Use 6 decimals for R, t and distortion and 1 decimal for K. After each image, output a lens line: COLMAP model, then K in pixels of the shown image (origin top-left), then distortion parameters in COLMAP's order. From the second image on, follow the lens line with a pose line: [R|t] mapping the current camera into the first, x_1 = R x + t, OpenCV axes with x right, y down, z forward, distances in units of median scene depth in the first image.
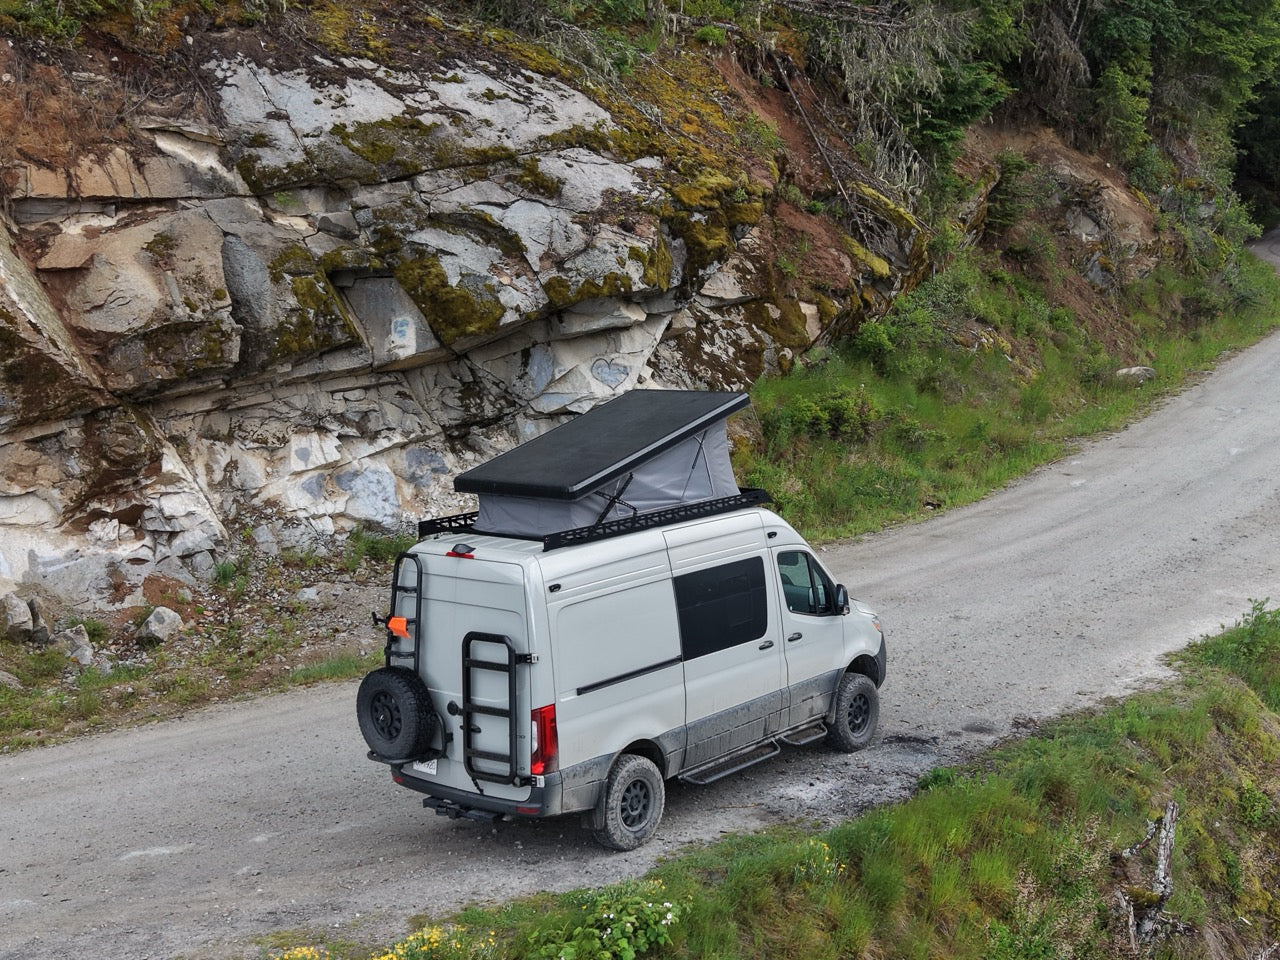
lens RADIAL K [[1690.8, 0, 640.0], [0, 1690.8, 472.1], [0, 0, 1]] dist [0.229923, -0.810975]
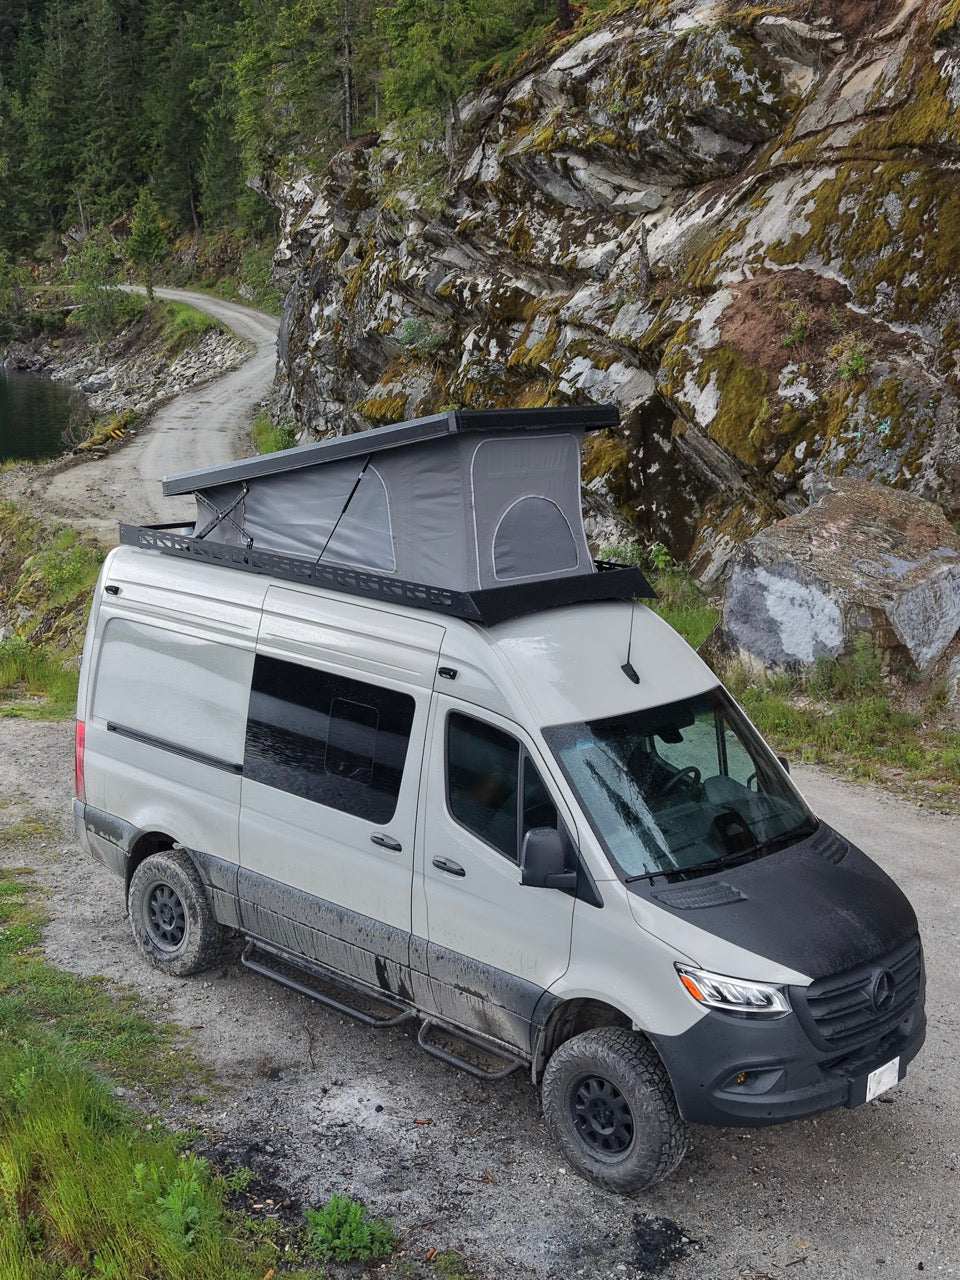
lens RADIAL K [[1690.8, 0, 473.3], [0, 1690.8, 638.9], [0, 0, 1]] dist [0.229923, -0.810975]
pose [[-0.074194, 0.228420, -0.970731, 0.386669], [-0.152586, 0.959352, 0.237405, -0.067750], [0.985501, 0.165734, -0.036324, 0.640715]]
